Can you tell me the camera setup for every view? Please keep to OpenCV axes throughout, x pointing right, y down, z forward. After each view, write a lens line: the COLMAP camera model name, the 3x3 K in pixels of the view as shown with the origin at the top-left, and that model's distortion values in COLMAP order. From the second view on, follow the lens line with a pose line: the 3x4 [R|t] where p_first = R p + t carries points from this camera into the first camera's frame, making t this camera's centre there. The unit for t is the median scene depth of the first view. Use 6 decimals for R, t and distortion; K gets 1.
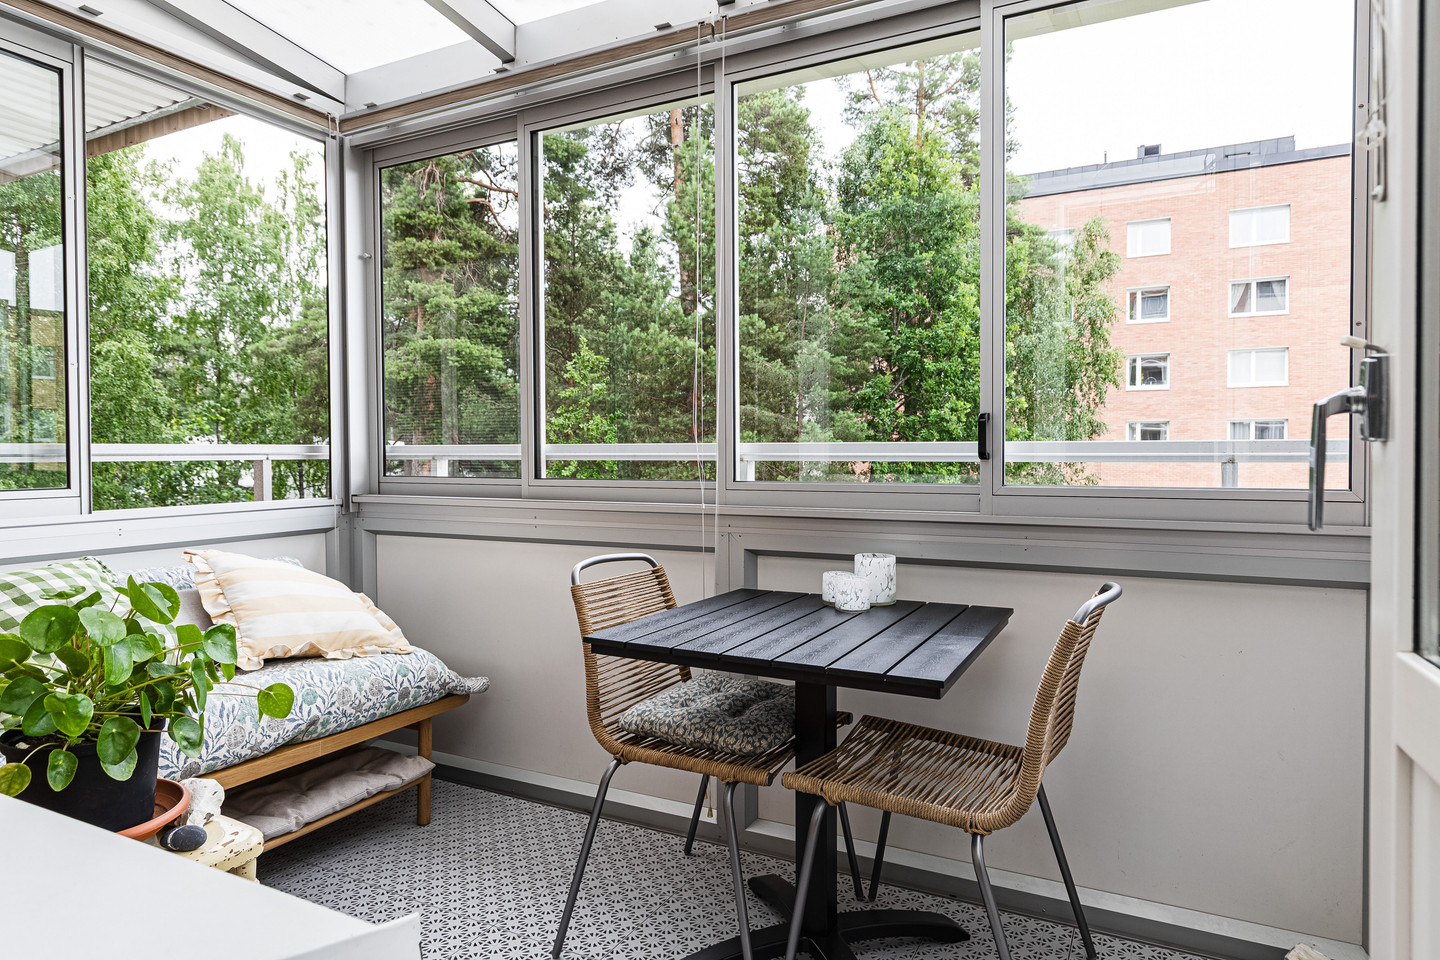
lens RADIAL K [[879.2, 0, 711.4], [0, 879.2, 474.2], [0, 0, 1]] dist [-0.021781, 0.003106]
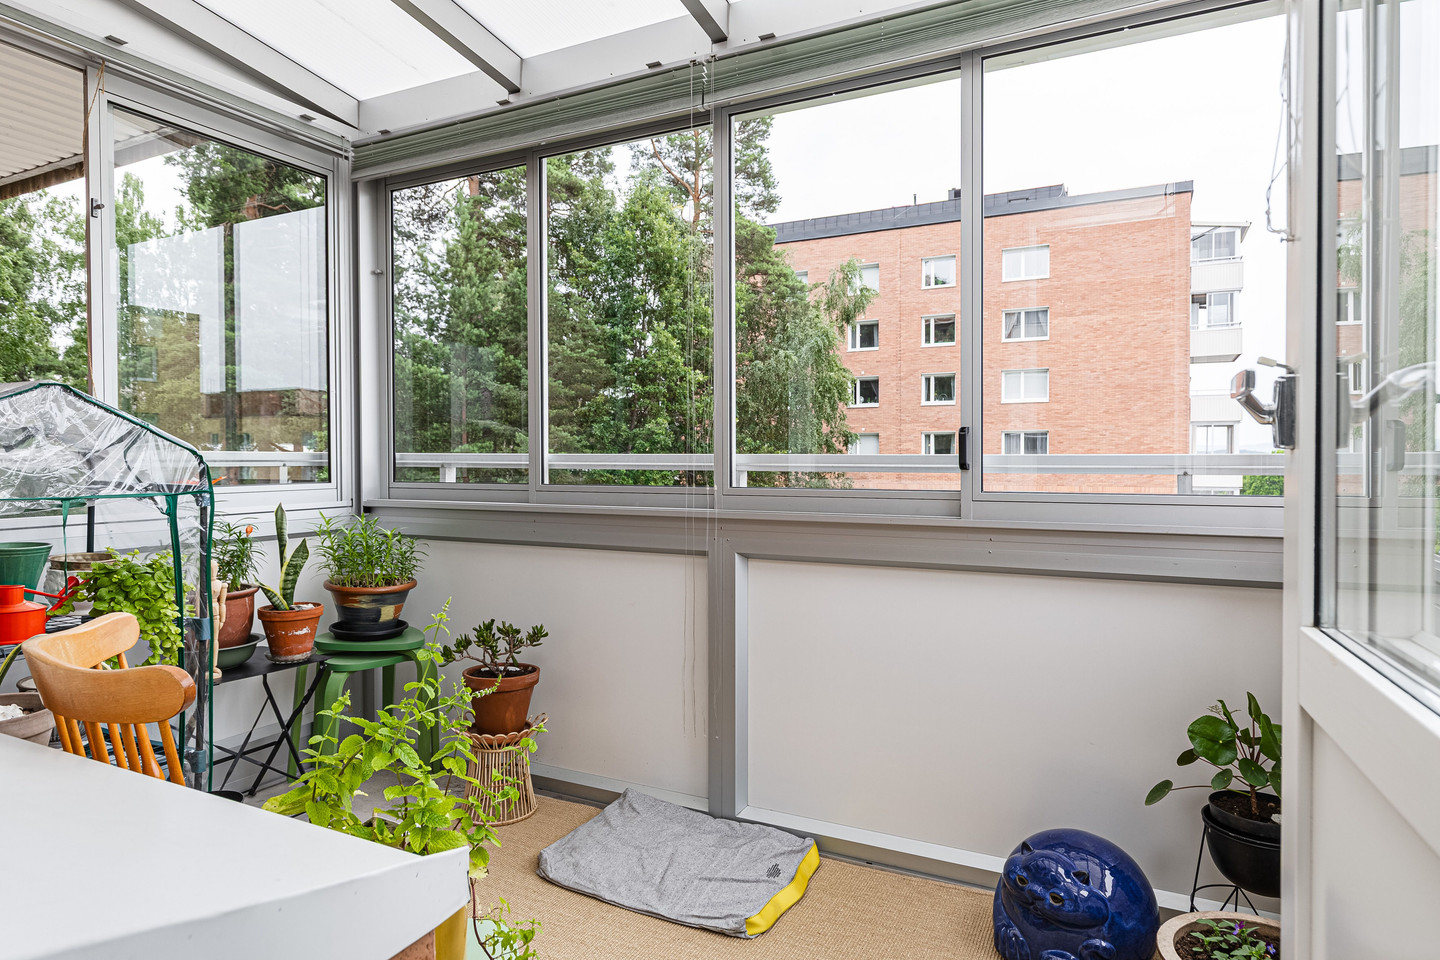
lens RADIAL K [[827.7, 0, 723.6], [0, 827.7, 474.4], [0, 0, 1]] dist [-0.019977, -0.001906]
pose [[0.999749, 0.004685, 0.021899, 0.204048], [-0.004474, 0.999943, -0.009647, 0.006161], [-0.021943, 0.009547, 0.999714, -0.076341]]
